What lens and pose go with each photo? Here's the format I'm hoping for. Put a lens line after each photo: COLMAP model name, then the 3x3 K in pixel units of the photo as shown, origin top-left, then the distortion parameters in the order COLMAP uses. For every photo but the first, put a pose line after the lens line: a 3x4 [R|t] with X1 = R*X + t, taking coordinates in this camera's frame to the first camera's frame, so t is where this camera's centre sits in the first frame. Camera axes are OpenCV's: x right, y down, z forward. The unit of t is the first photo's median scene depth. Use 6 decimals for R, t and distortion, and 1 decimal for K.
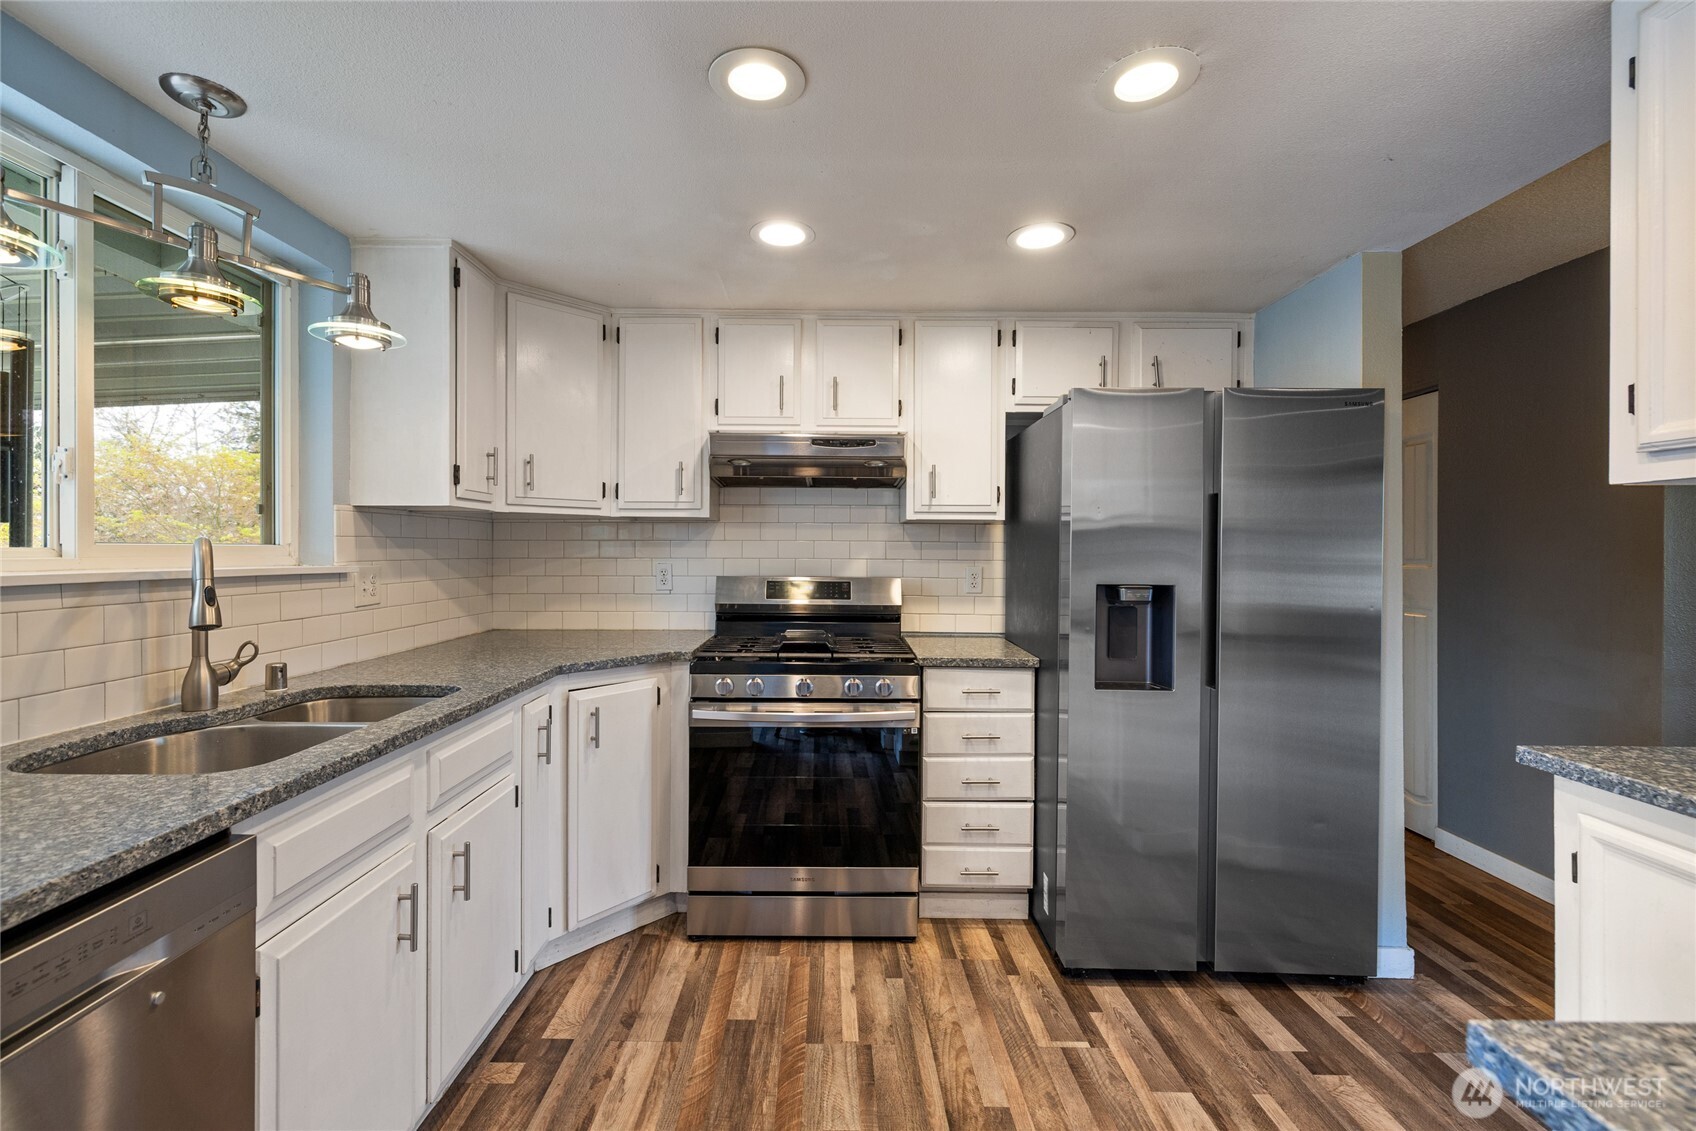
lens RADIAL K [[723.8, 0, 819.5], [0, 723.8, 553.7], [0, 0, 1]] dist [0.001640, 0.000391]
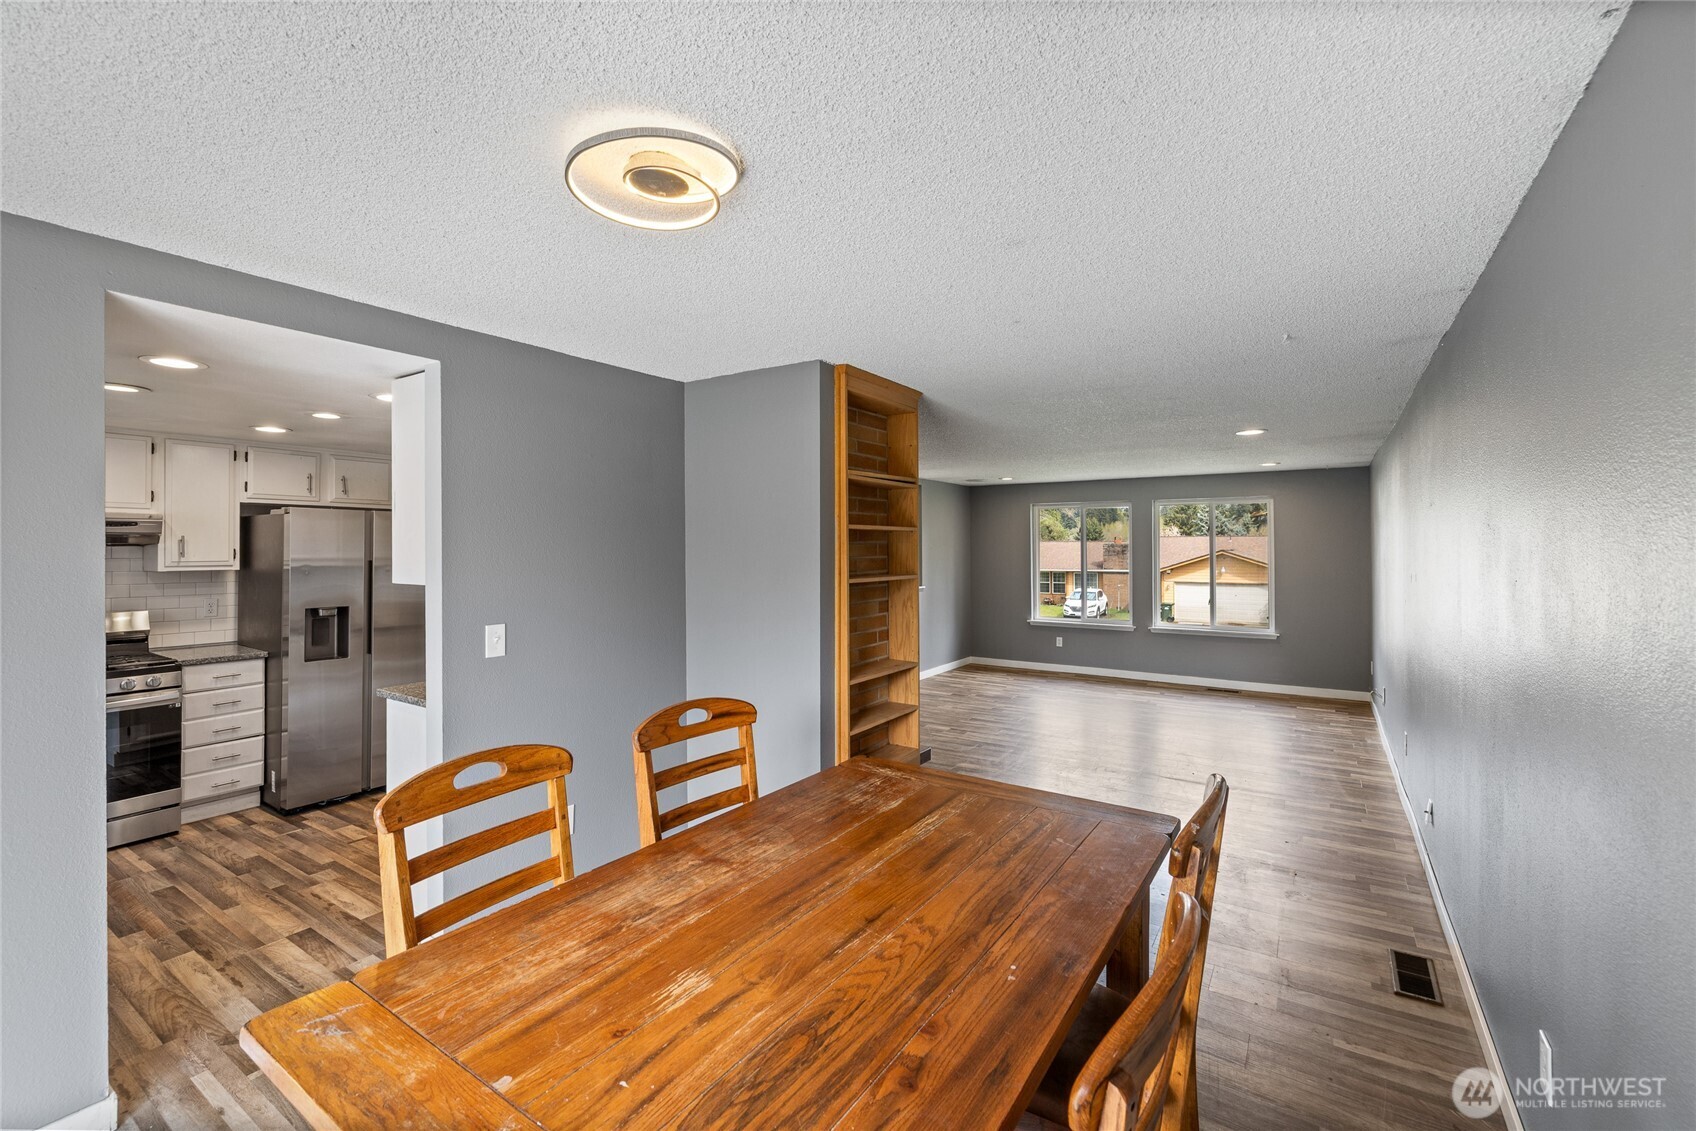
lens RADIAL K [[738.8, 0, 842.7], [0, 738.8, 537.6], [0, 0, 1]] dist [-0.000679, -0.000022]
pose [[0.548629, 0.000470, 0.836066, -0.434974], [0.007503, 0.999957, -0.005486, -0.113480], [-0.836032, 0.009283, 0.548602, -1.165772]]
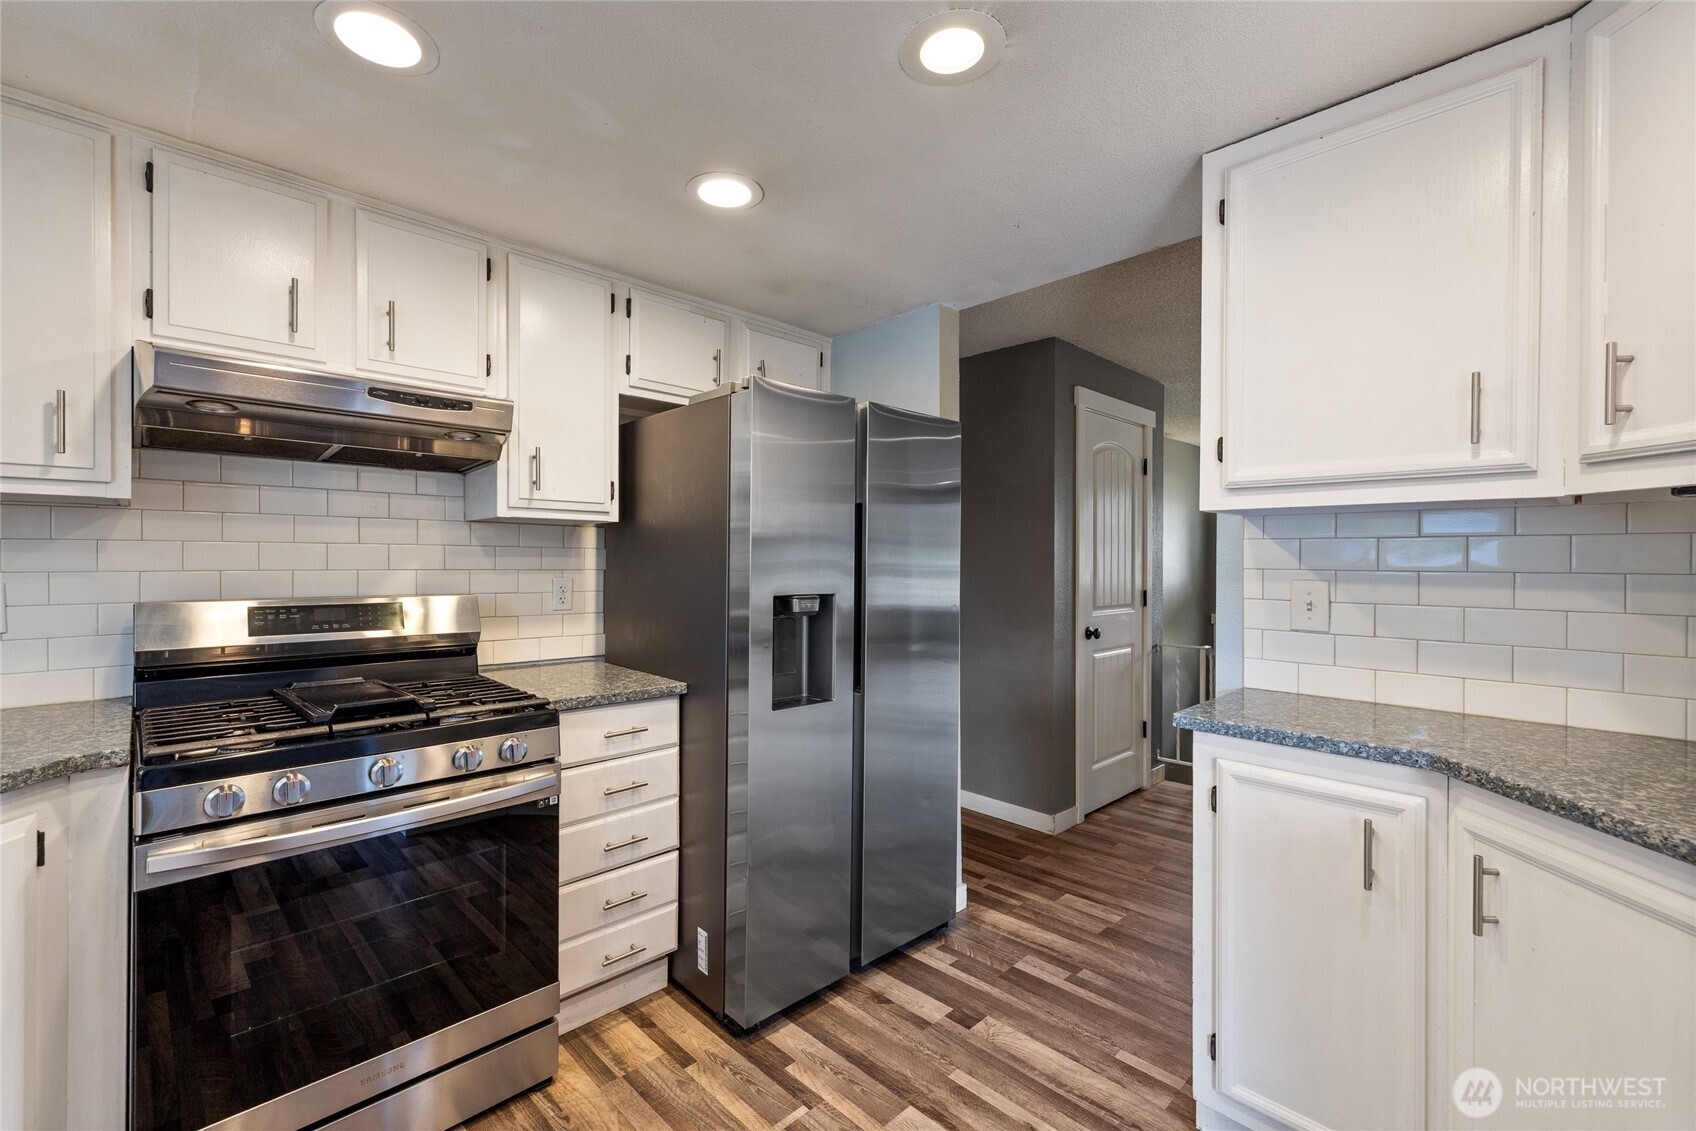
lens RADIAL K [[721.9, 0, 824.4], [0, 721.9, 562.1], [0, 0, 1]] dist [-0.002570, 0.000068]
pose [[0.716578, -0.004813, 0.697490, -0.181736], [0.001897, 0.999986, 0.004952, -0.003837], [-0.697504, -0.002225, 0.716577, 0.267613]]
